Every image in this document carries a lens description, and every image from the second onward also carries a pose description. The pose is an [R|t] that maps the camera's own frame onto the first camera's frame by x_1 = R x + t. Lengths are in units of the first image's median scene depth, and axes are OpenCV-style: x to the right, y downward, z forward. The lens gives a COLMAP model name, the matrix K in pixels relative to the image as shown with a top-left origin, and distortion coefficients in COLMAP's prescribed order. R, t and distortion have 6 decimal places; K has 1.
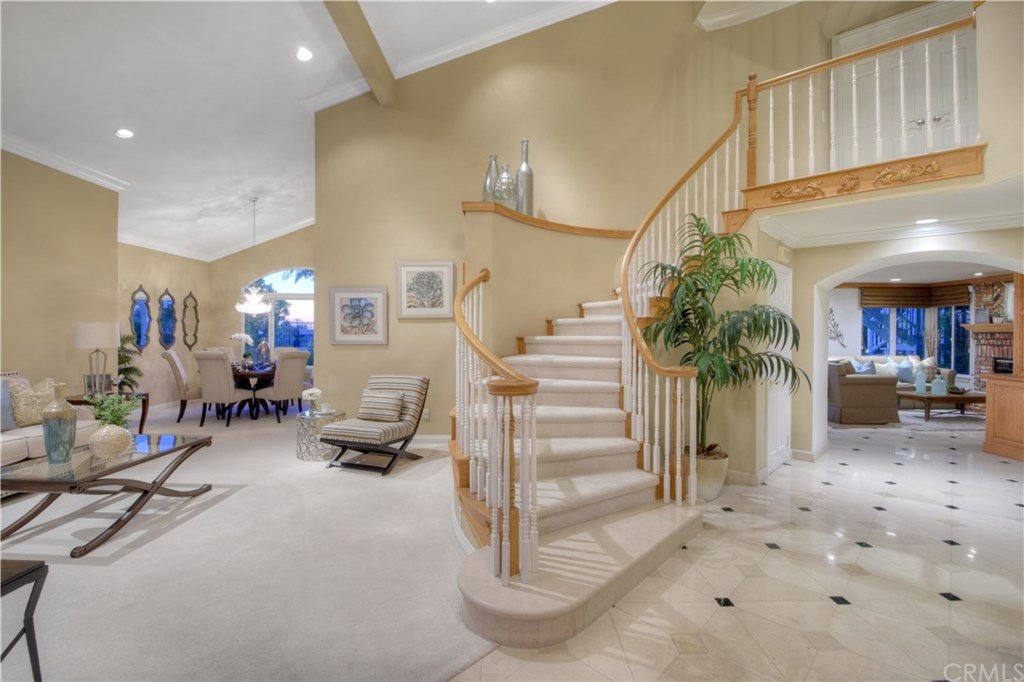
lens RADIAL K [[451.7, 0, 512.9], [0, 451.7, 334.3], [0, 0, 1]] dist [0.015664, -0.024609]
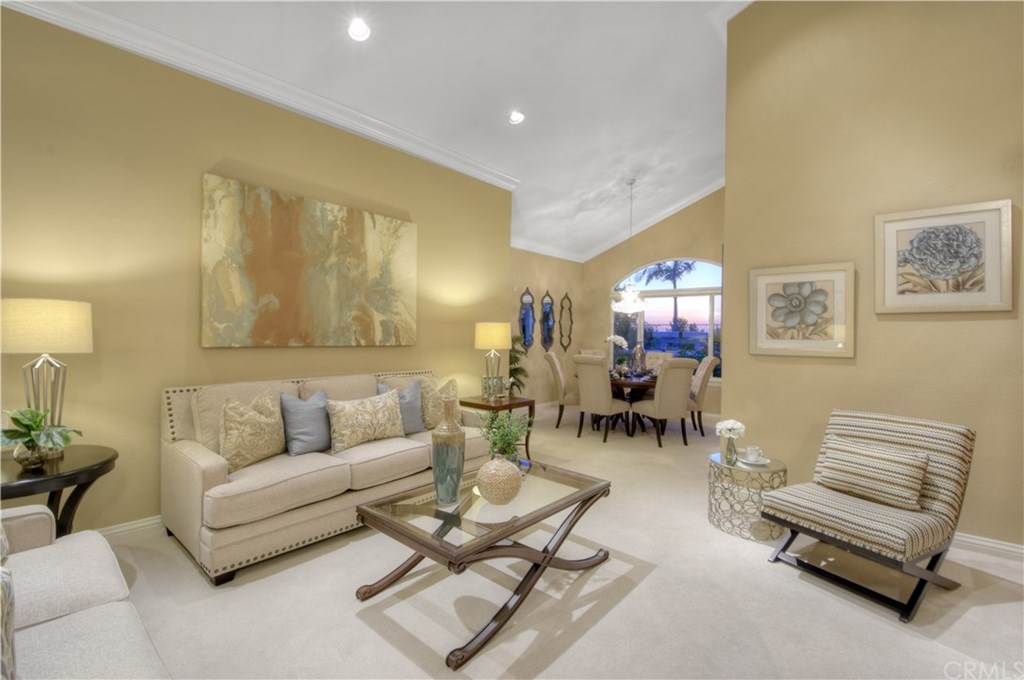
lens RADIAL K [[451.7, 0, 512.9], [0, 451.7, 333.3], [0, 0, 1]] dist [0.015664, -0.024609]
pose [[0.756310, 0.009525, -0.654144, -0.193719], [-0.014843, 0.999886, -0.002603, -0.001070], [0.654045, 0.011678, 0.756365, 0.221108]]
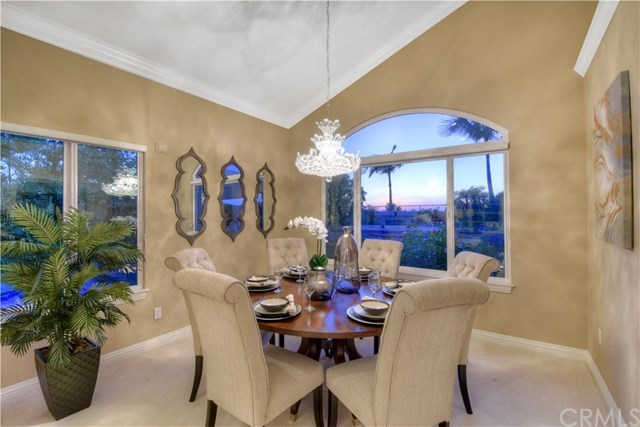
lens RADIAL K [[282.3, 0, 320.5], [0, 282.3, 209.3], [0, 0, 1]] dist [0.015664, -0.024609]
pose [[0.823096, -0.012123, -0.567773, -0.460570], [0.001132, 0.999805, -0.019707, -0.005624], [0.567901, 0.015578, 0.822949, 0.844697]]
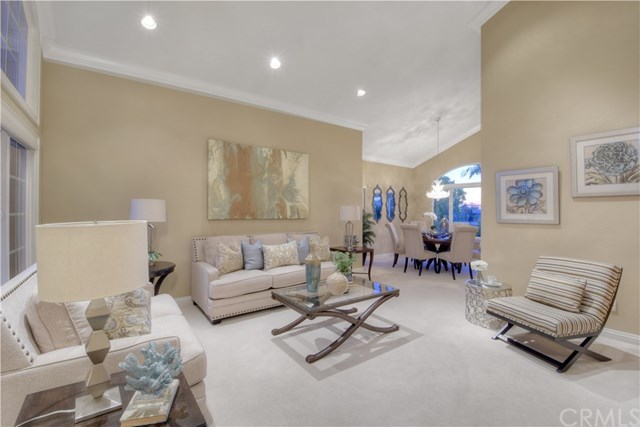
lens RADIAL K [[282.3, 0, 320.5], [0, 282.3, 209.3], [0, 0, 1]] dist [0.015664, -0.024609]
pose [[0.592773, -0.004640, -0.805356, -0.078910], [-0.005430, 0.999938, -0.009757, -0.000981], [0.805351, 0.010157, 0.592711, 0.190958]]
